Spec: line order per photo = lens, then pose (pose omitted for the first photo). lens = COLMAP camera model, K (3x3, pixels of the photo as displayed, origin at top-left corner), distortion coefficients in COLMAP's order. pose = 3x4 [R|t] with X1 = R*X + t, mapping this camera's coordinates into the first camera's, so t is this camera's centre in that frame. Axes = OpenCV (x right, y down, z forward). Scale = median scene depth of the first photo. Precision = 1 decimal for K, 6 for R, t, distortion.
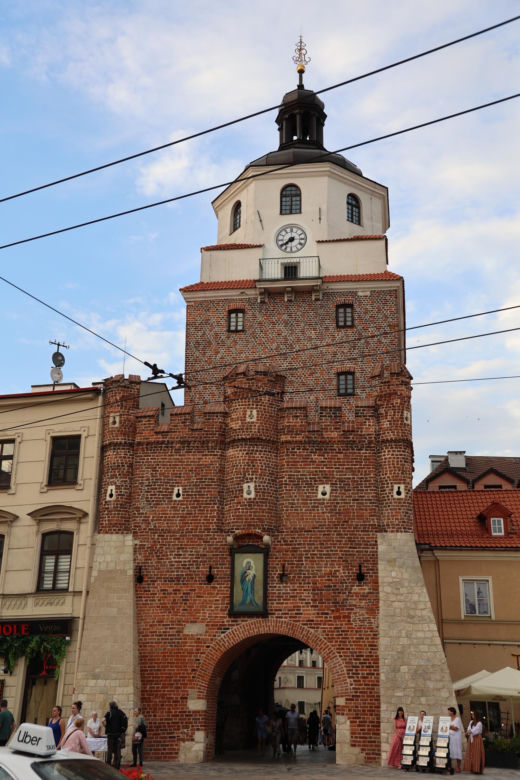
lens RADIAL K [[926.1, 0, 260.0], [0, 926.1, 390.0], [0, 0, 1]] dist [0.081565, 0.252408]
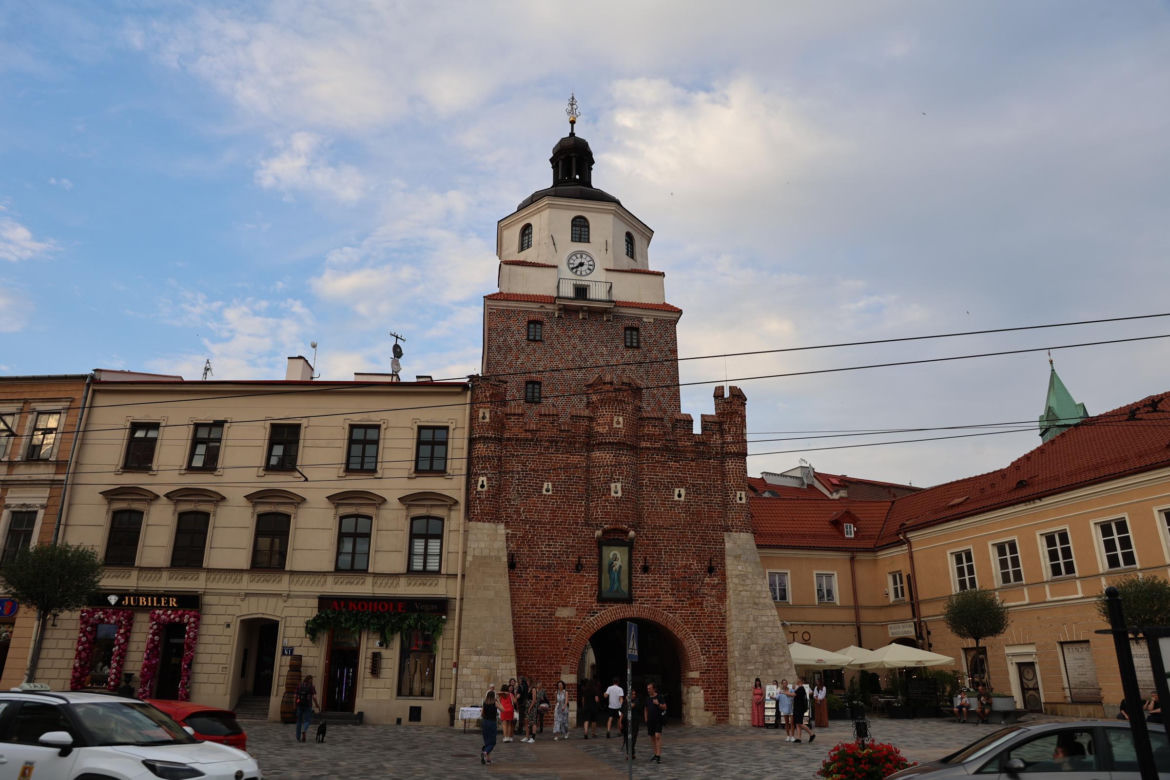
lens RADIAL K [[813.3, 0, 589.1], [0, 813.3, 389.2], [0, 0, 1]] dist [-0.123102, 0.097979]
pose [[0.956883, 0.090959, 0.275864, -0.313189], [-0.088305, 0.995849, -0.022054, 0.013173], [-0.276725, -0.003257, 0.960944, 0.079702]]
